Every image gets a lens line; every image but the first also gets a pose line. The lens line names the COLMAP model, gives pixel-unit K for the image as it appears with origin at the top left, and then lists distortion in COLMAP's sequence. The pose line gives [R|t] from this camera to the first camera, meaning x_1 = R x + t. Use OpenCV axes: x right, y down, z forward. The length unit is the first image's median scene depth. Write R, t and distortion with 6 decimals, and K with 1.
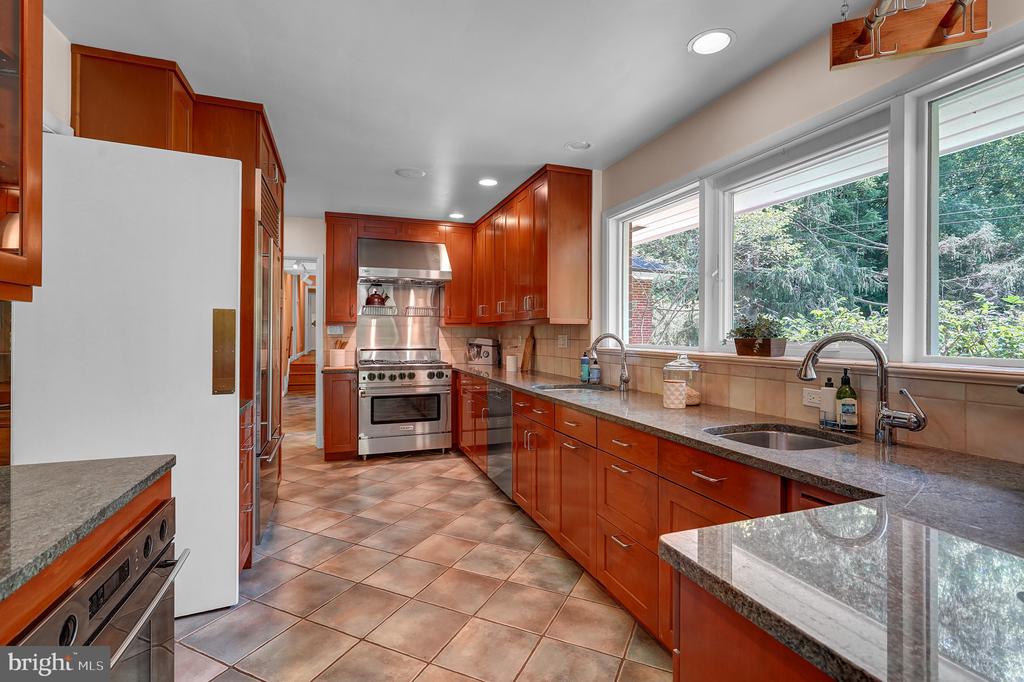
lens RADIAL K [[470.3, 0, 514.3], [0, 470.3, 339.4], [0, 0, 1]] dist [-0.001055, -0.000023]
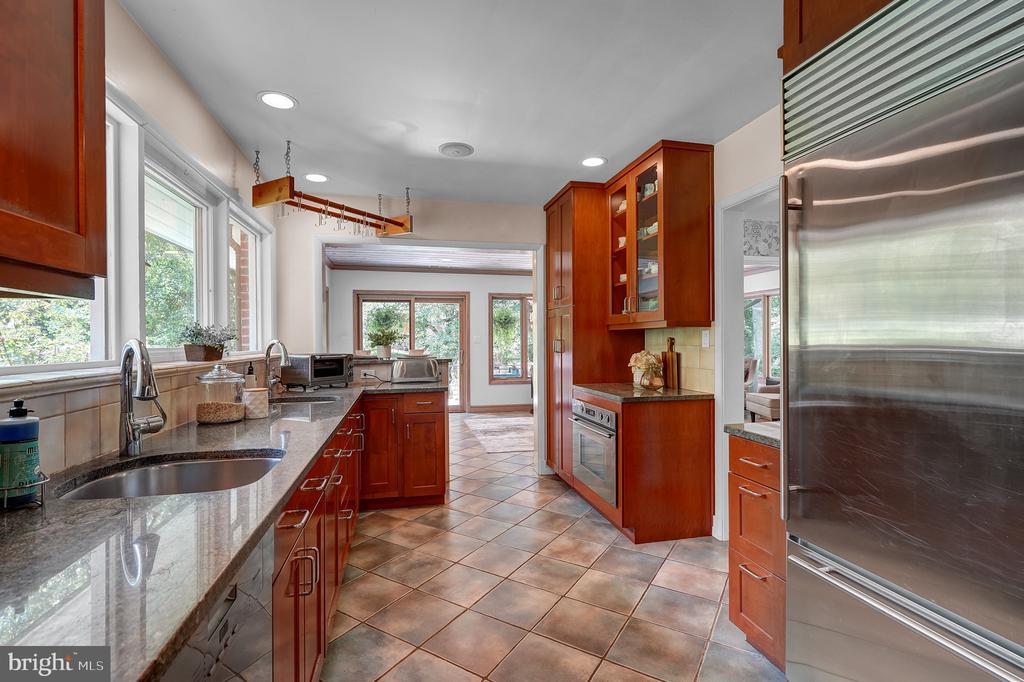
lens RADIAL K [[474.1, 0, 510.4], [0, 474.1, 342.5], [0, 0, 1]] dist [-0.001333, -0.000006]
pose [[-0.992324, -0.000885, 0.123664, -0.269188], [0.000512, 0.999936, 0.011268, -0.015042], [-0.123666, 0.011244, -0.992260, 1.752392]]
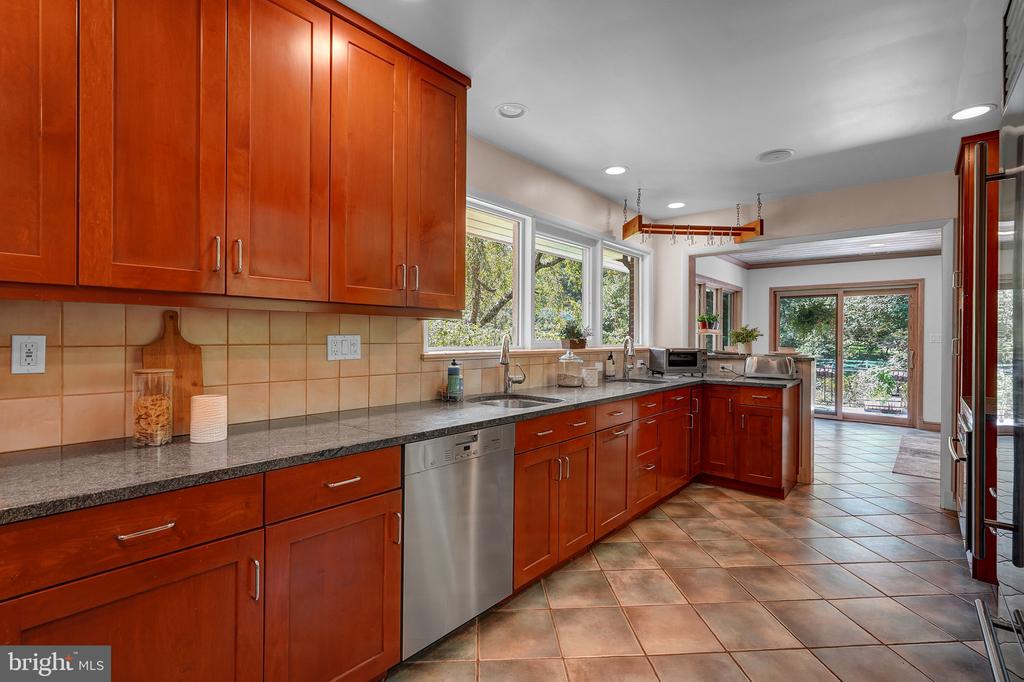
lens RADIAL K [[470.3, 0, 514.3], [0, 470.3, 339.4], [0, 0, 1]] dist [-0.001055, -0.000023]
pose [[-0.488651, -0.012665, 0.872388, -0.762457], [-0.003665, 0.999916, 0.012464, -0.015987], [-0.872472, 0.002894, -0.488656, 1.785072]]
